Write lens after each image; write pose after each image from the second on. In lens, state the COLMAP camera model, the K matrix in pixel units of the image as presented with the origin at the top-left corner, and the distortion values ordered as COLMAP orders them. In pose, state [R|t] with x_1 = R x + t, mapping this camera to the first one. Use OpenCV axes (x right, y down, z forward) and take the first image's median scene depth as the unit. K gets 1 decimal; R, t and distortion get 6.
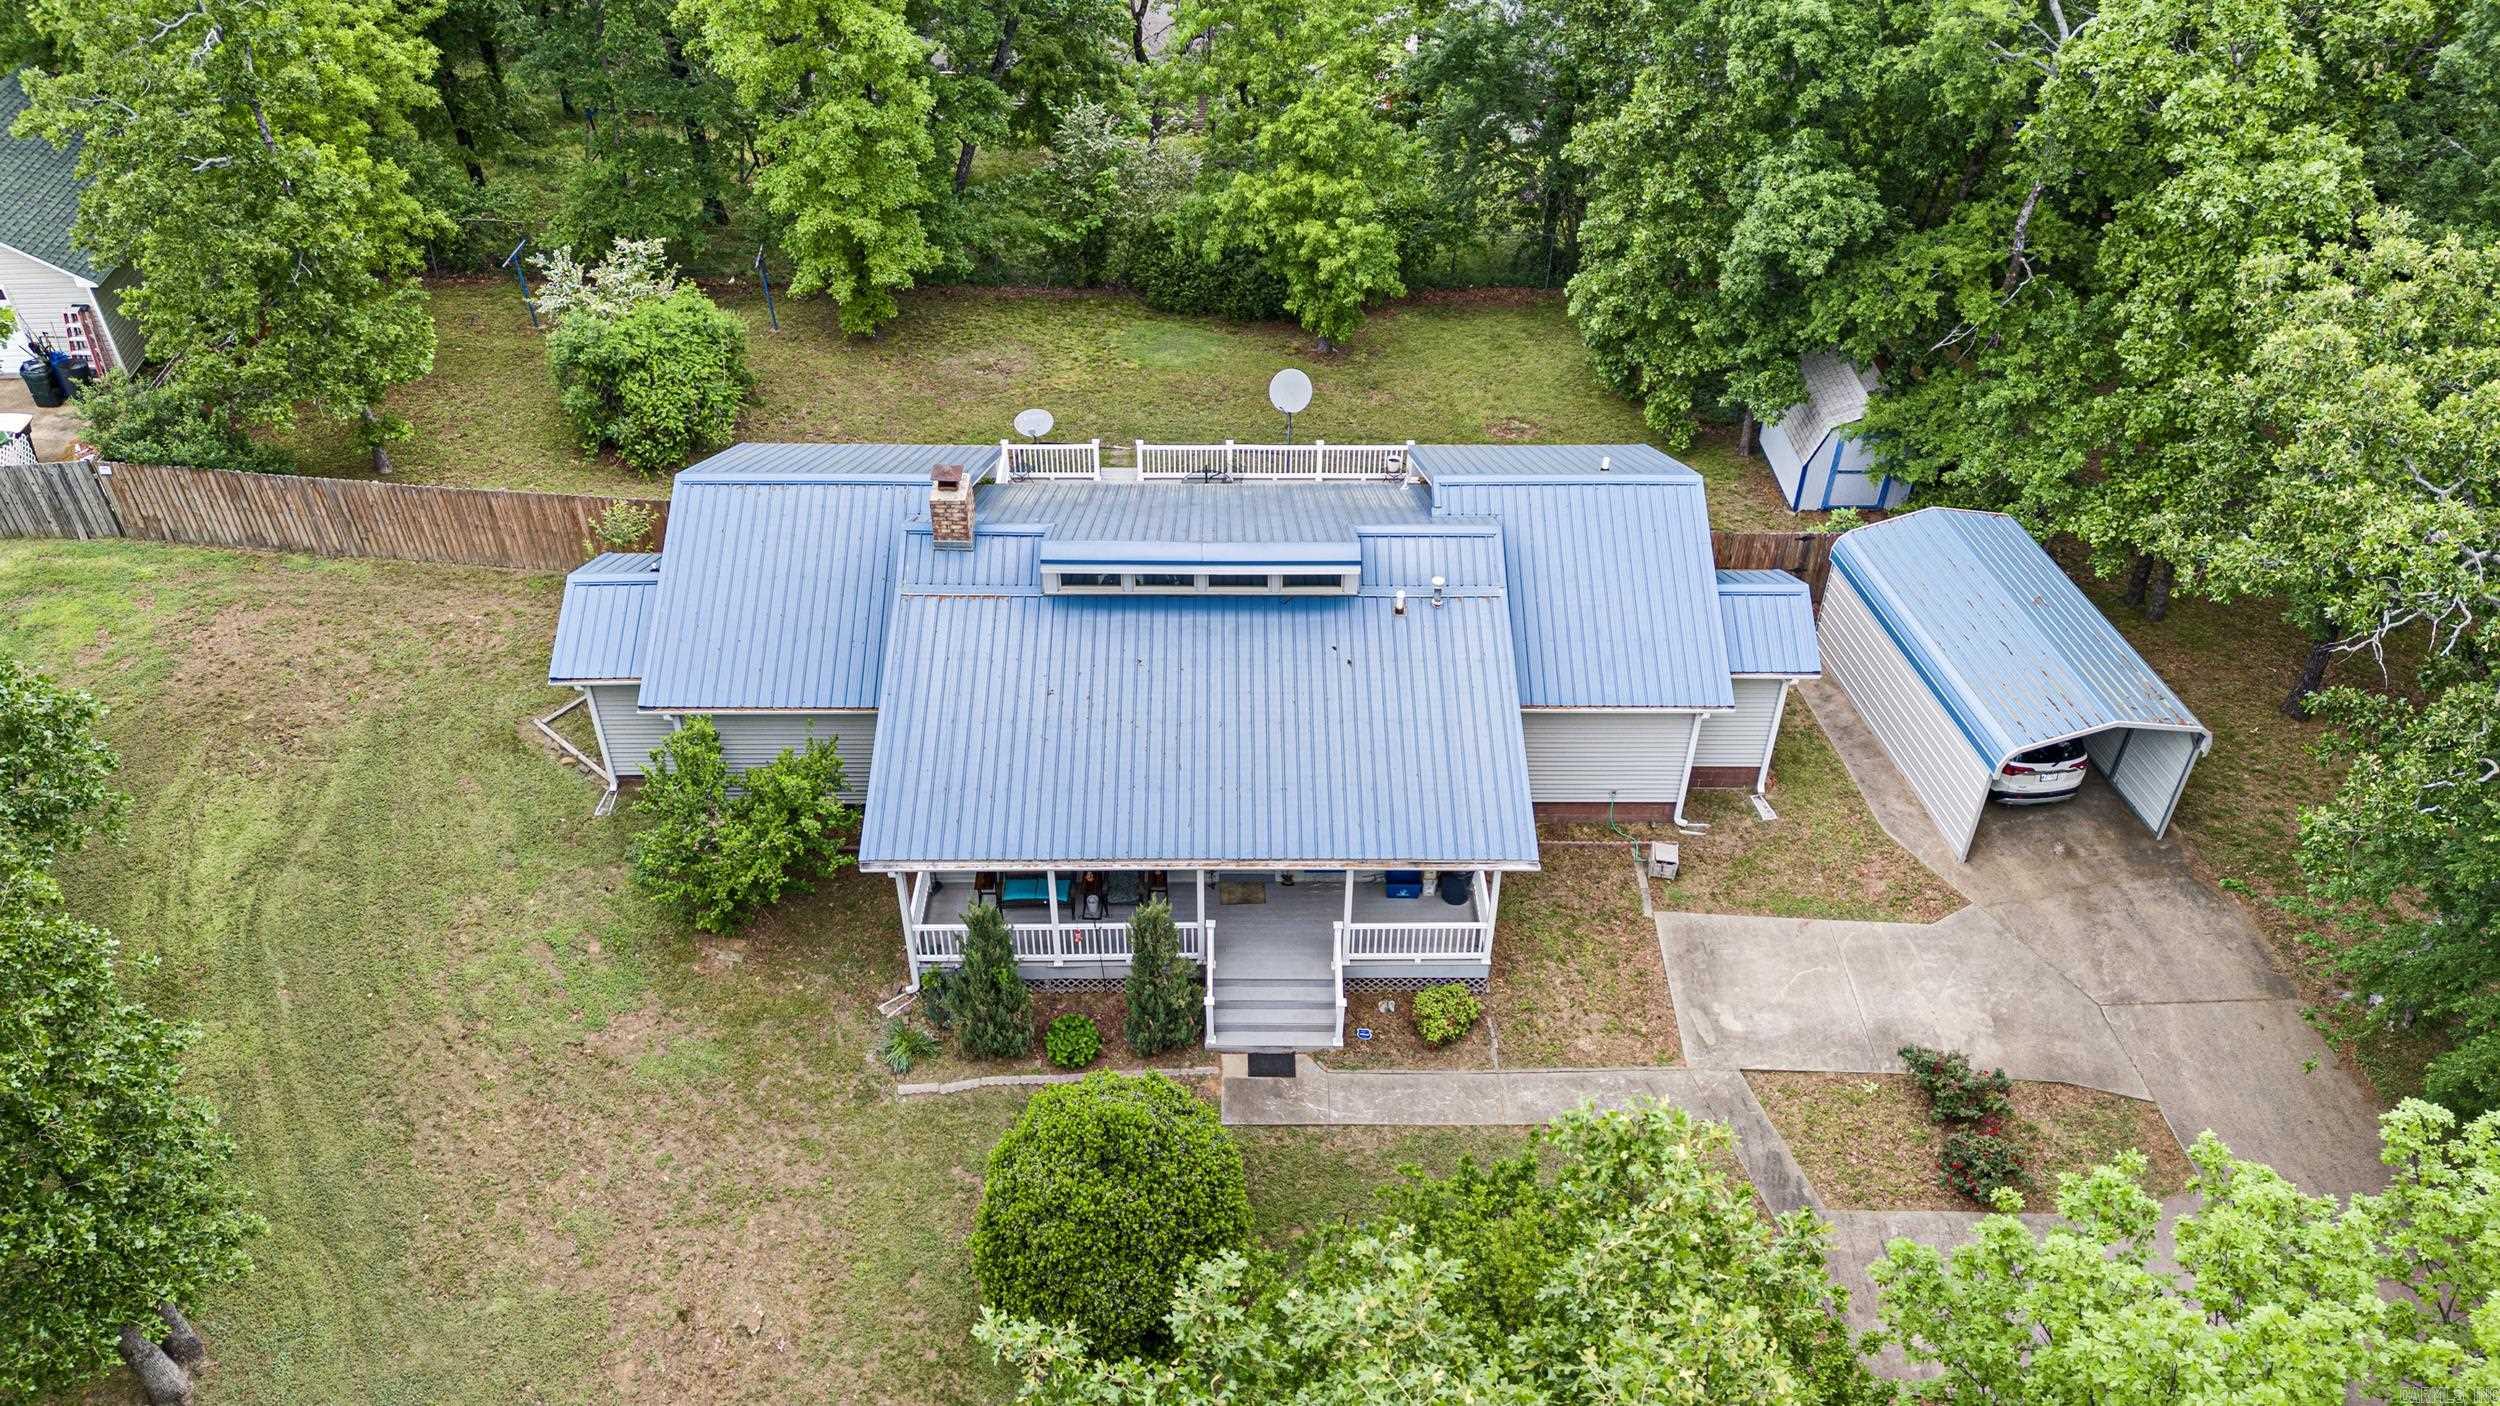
lens RADIAL K [[1942.6, 0, 1250.0], [0, 1942.6, 703.0], [0, 0, 1]] dist [0.053549, -0.001107]
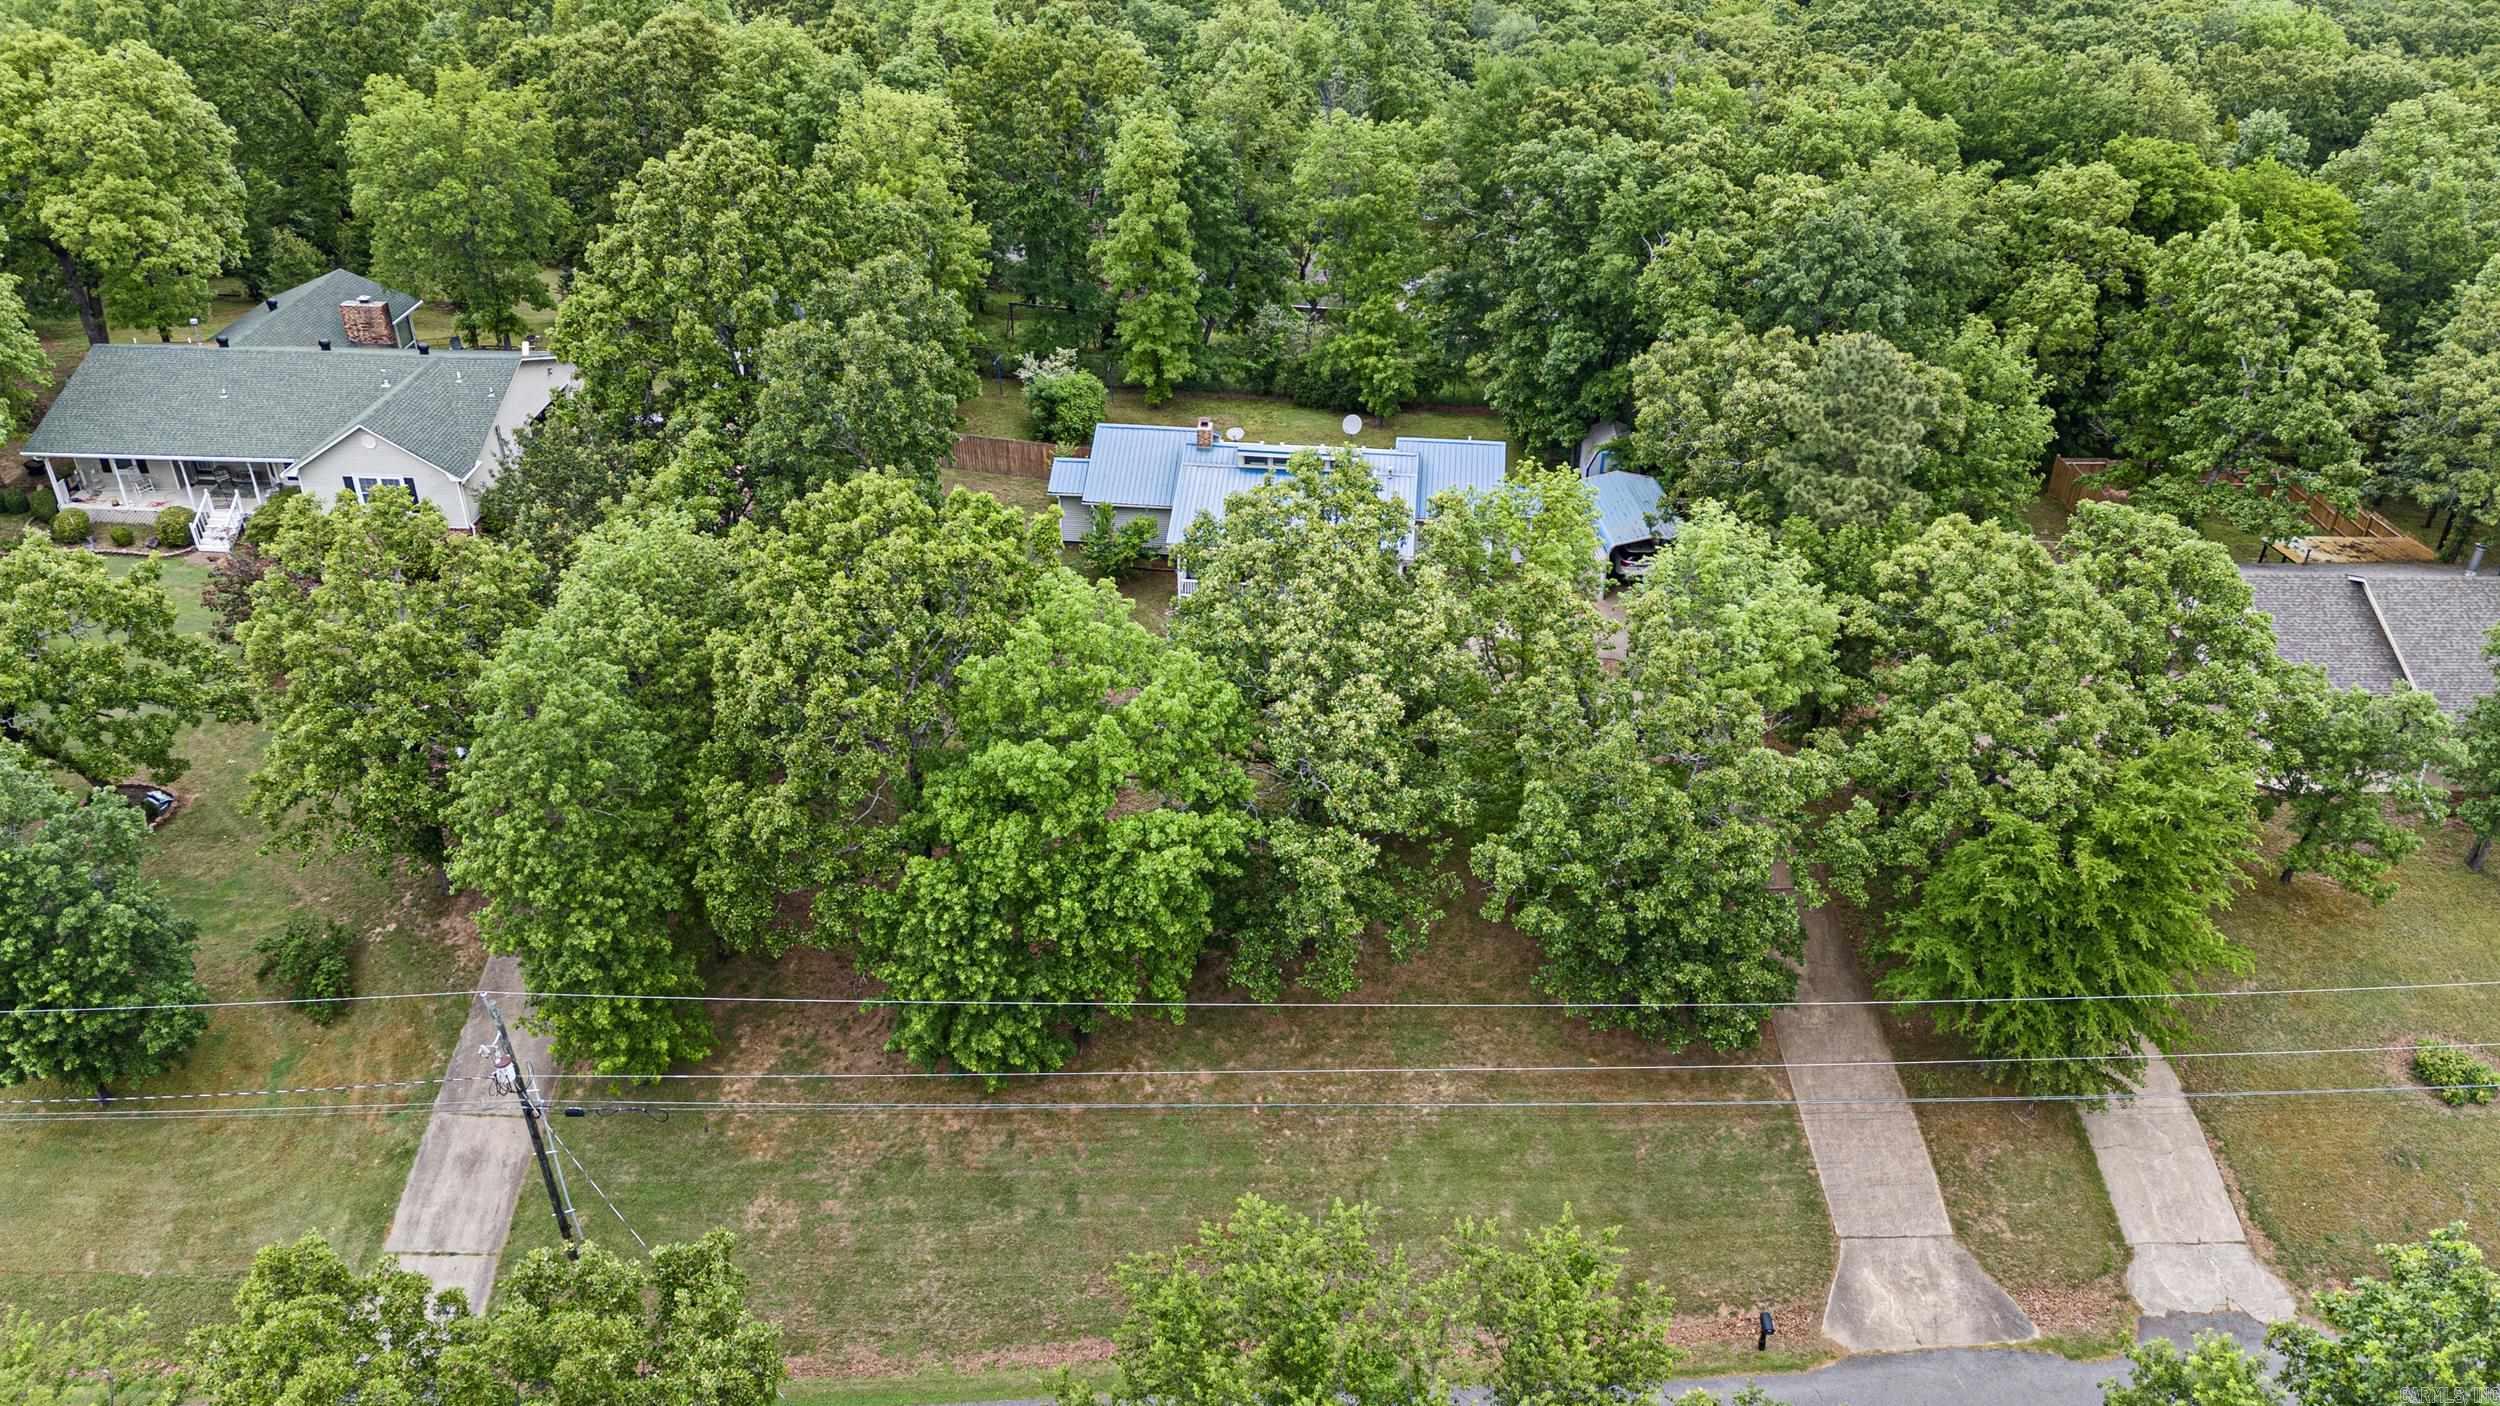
lens RADIAL K [[1942.6, 0, 1250.0], [0, 1942.6, 703.0], [0, 0, 1]] dist [0.053549, -0.001107]
pose [[0.994411, 0.055856, -0.089594, 0.114666], [-0.067358, 0.989095, -0.130977, 0.425272], [0.081301, 0.136279, 0.987329, -1.085100]]
